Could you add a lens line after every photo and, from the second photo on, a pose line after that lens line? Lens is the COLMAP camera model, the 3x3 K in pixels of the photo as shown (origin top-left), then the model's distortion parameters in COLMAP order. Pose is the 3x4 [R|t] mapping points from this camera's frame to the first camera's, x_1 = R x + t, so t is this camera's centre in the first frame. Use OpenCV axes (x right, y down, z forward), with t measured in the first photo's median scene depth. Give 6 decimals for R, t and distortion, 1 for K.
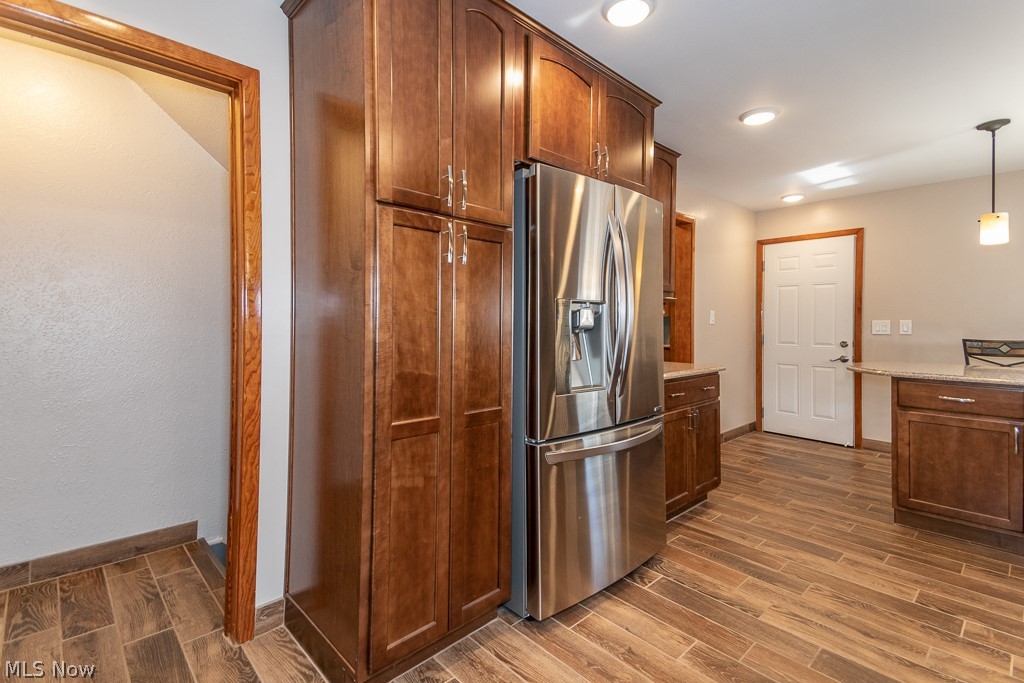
lens RADIAL K [[471.0, 0, 510.1], [0, 471.0, 312.5], [0, 0, 1]] dist [0.055601, -0.017917]
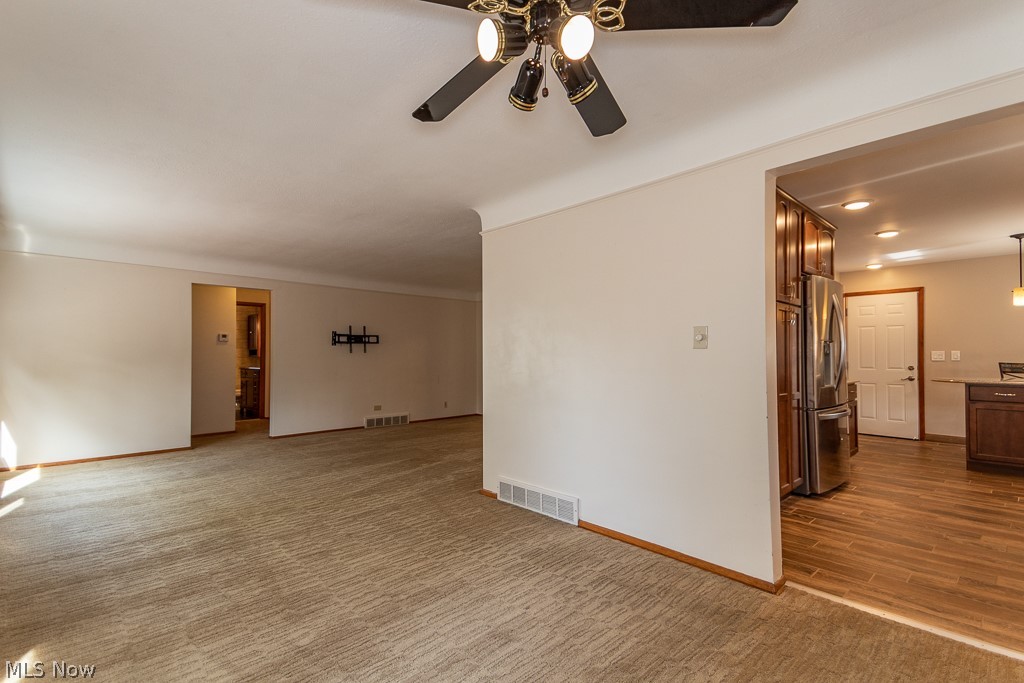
lens RADIAL K [[474.1, 0, 512.0], [0, 474.1, 341.5], [0, 0, 1]] dist [0.050955, -0.019543]
pose [[0.999942, -0.007549, 0.007721, -0.523730], [0.007635, 0.999908, -0.011220, -0.005680], [-0.007635, 0.011278, 0.999907, -0.452416]]
